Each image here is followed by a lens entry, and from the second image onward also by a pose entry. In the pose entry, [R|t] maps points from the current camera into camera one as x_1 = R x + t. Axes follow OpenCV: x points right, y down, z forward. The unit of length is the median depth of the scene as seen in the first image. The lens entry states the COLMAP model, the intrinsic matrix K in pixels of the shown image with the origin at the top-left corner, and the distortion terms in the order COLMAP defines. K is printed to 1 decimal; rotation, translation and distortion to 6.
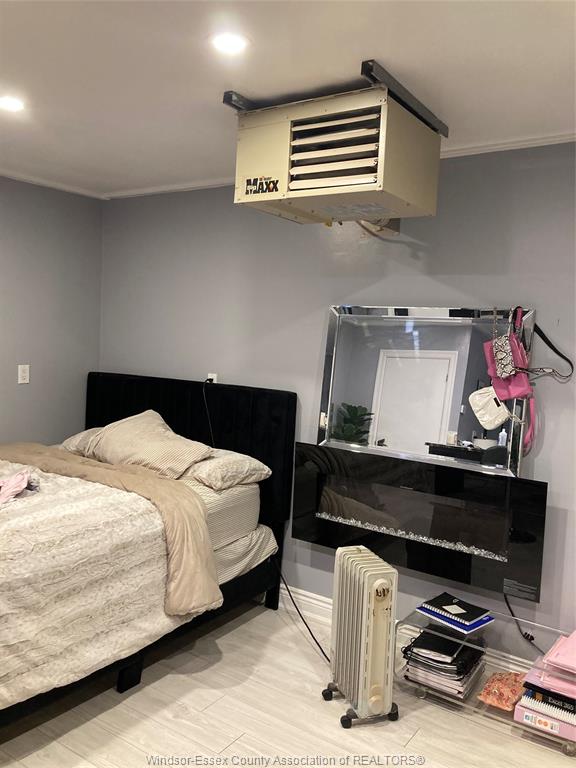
lens RADIAL K [[631.9, 0, 288.7], [0, 631.9, 385.3], [0, 0, 1]] dist [0.025883, -0.013295]
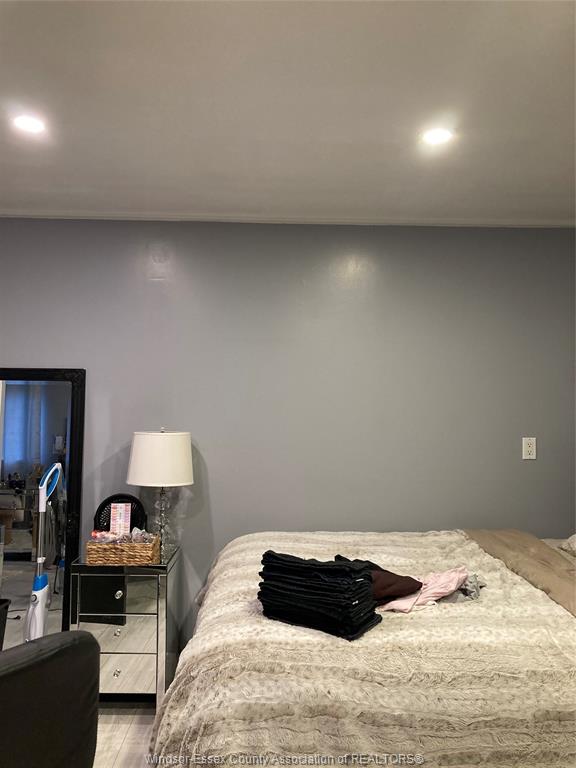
lens RADIAL K [[631.9, 0, 287.2], [0, 631.9, 379.0], [0, 0, 1]] dist [0.025883, -0.013295]
pose [[0.594732, -0.032231, -0.803277, 0.123353], [-0.065329, 0.993954, -0.088250, -0.021867], [0.801265, 0.104962, 0.589031, 0.354599]]
